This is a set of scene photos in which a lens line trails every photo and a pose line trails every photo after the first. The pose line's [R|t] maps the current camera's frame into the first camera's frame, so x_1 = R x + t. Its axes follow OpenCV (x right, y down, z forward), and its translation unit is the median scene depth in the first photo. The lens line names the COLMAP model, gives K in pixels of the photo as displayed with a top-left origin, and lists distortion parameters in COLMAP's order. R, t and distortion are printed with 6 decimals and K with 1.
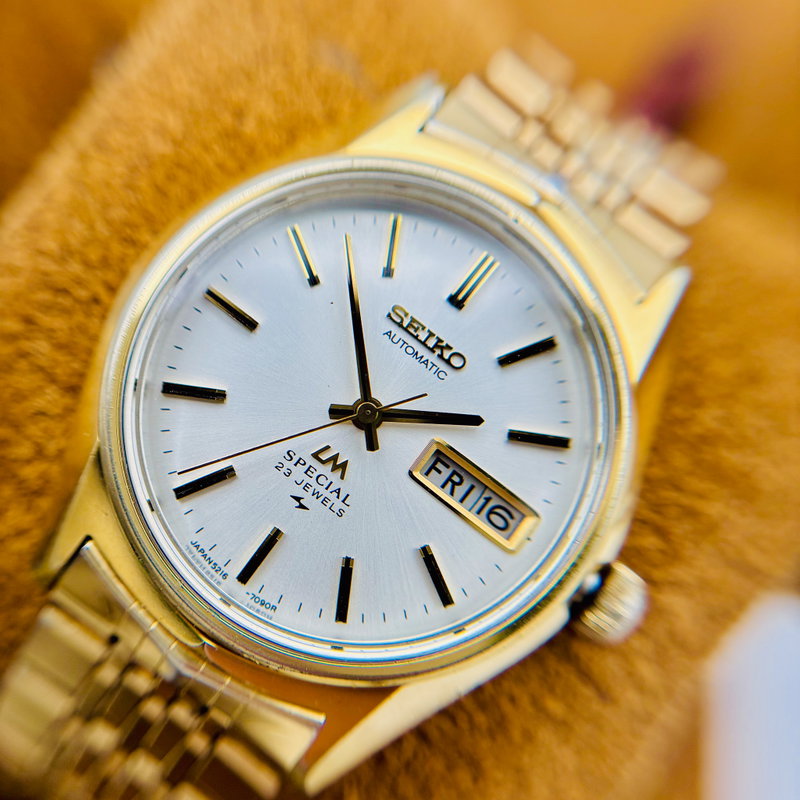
lens RADIAL K [[1220.2, 0, 422.1], [0, 1220.2, 399.3], [0, 0, 1]] dist [0.796328, -0.028106]
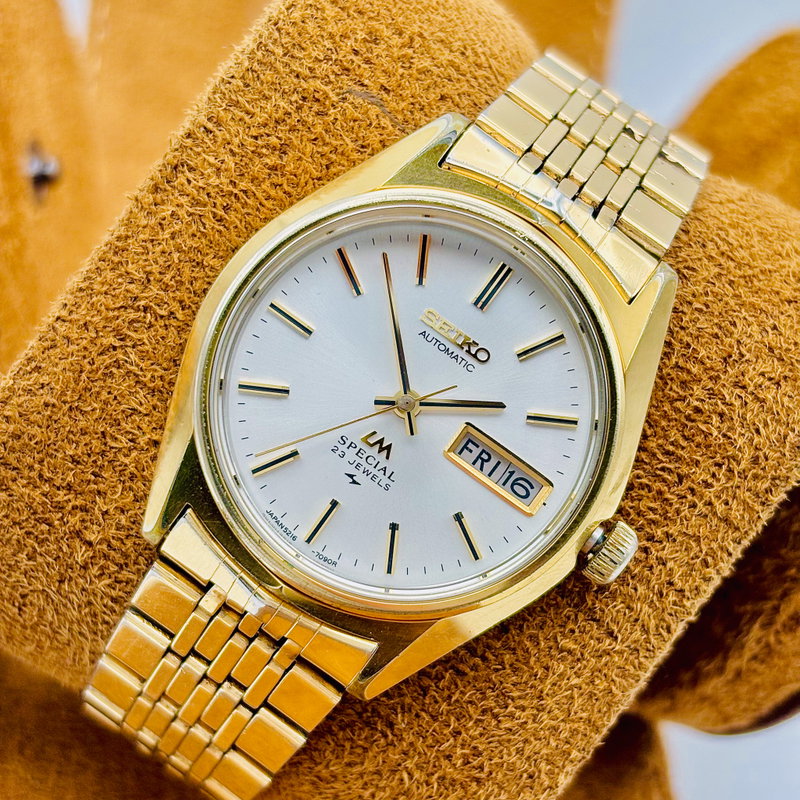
lens RADIAL K [[1622.9, 0, 400.0], [0, 1622.9, 400.0], [0, 0, 1]] dist [0.056675, -0.452217]
pose [[0.998258, -0.027172, -0.052371, 0.029666], [0.029443, 0.998637, 0.043094, -0.057891], [0.051128, -0.044561, 0.997697, -0.545120]]
